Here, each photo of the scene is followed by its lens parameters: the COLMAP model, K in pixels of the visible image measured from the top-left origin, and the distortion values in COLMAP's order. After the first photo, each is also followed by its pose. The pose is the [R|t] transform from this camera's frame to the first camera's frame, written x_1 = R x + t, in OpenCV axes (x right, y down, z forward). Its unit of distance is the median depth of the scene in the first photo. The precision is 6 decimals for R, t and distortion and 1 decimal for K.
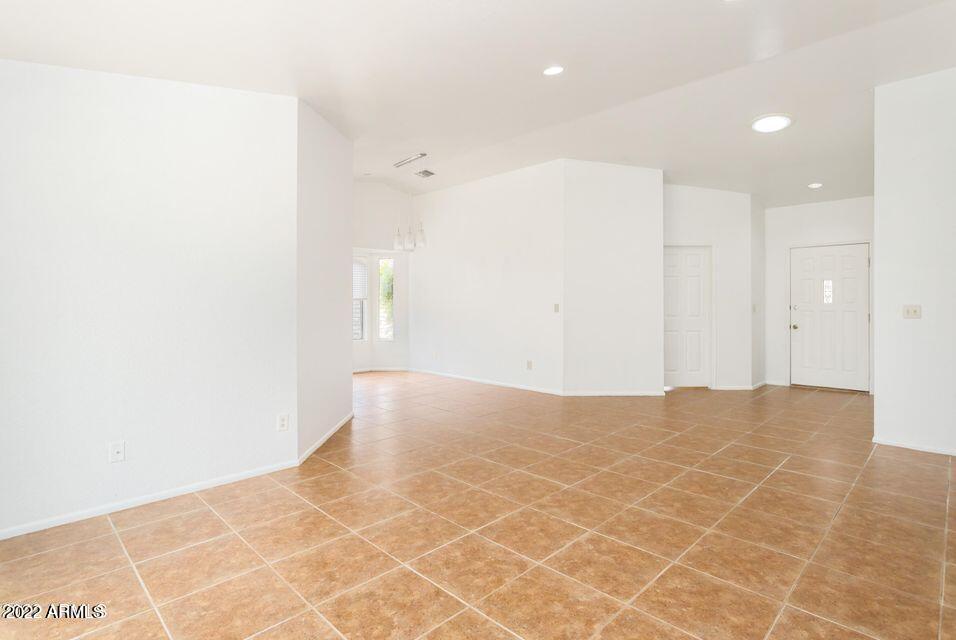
lens RADIAL K [[480.9, 0, 476.6], [0, 480.9, 304.2], [0, 0, 1]] dist [-0.001431, 0.000749]
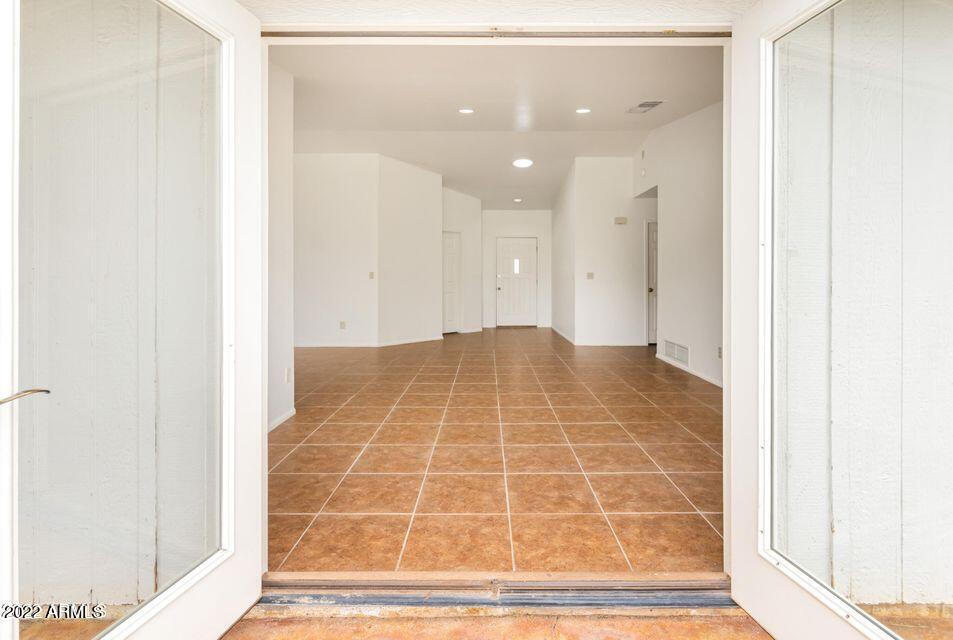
lens RADIAL K [[465.7, 0, 478.5], [0, 465.7, 279.8], [0, 0, 1]] dist [0.000256, -0.000014]
pose [[0.715262, -0.002922, 0.698850, -0.476306], [0.001603, 0.999995, 0.002541, 0.016716], [-0.698855, -0.000697, 0.715264, -0.030394]]
